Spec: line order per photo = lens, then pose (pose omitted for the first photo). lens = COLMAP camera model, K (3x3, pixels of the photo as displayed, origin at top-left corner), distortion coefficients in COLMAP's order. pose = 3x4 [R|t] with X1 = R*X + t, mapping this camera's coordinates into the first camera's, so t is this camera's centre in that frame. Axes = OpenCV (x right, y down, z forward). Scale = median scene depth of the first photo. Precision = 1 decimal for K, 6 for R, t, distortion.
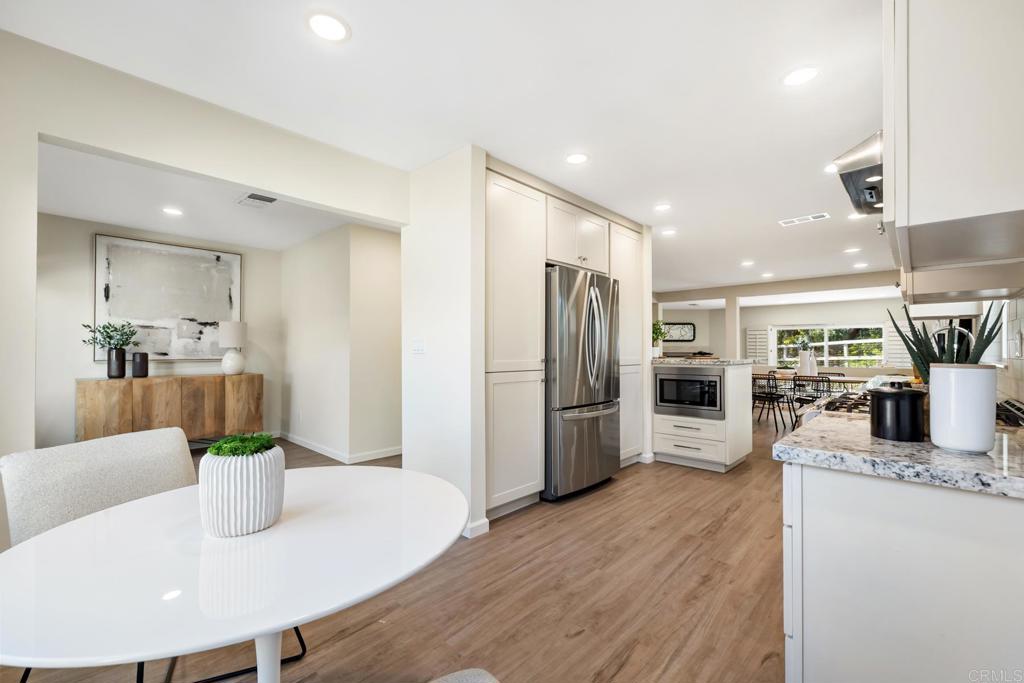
lens RADIAL K [[433.3, 0, 516.7], [0, 433.3, 348.1], [0, 0, 1]] dist [0.000083, 0.000023]
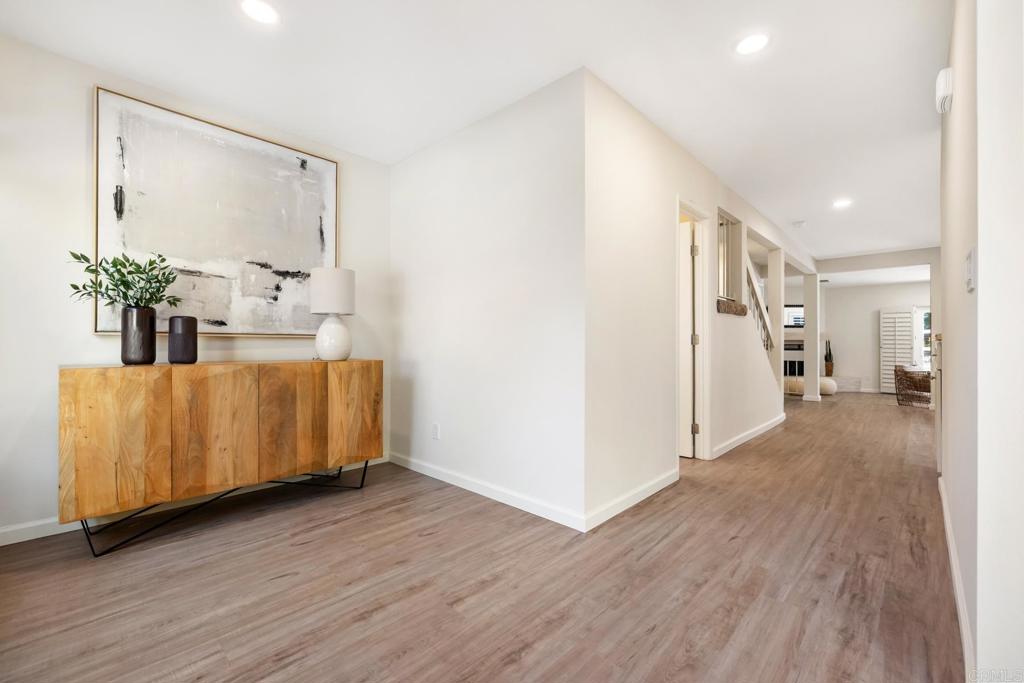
lens RADIAL K [[433.3, 0, 512.2], [0, 433.3, 344.5], [0, 0, 1]] dist [0.000083, 0.000023]
pose [[0.999943, 0.000802, -0.010606, -0.457880], [-0.000739, 0.999982, 0.005945, 0.040154], [0.010610, -0.005937, 0.999926, 0.472733]]
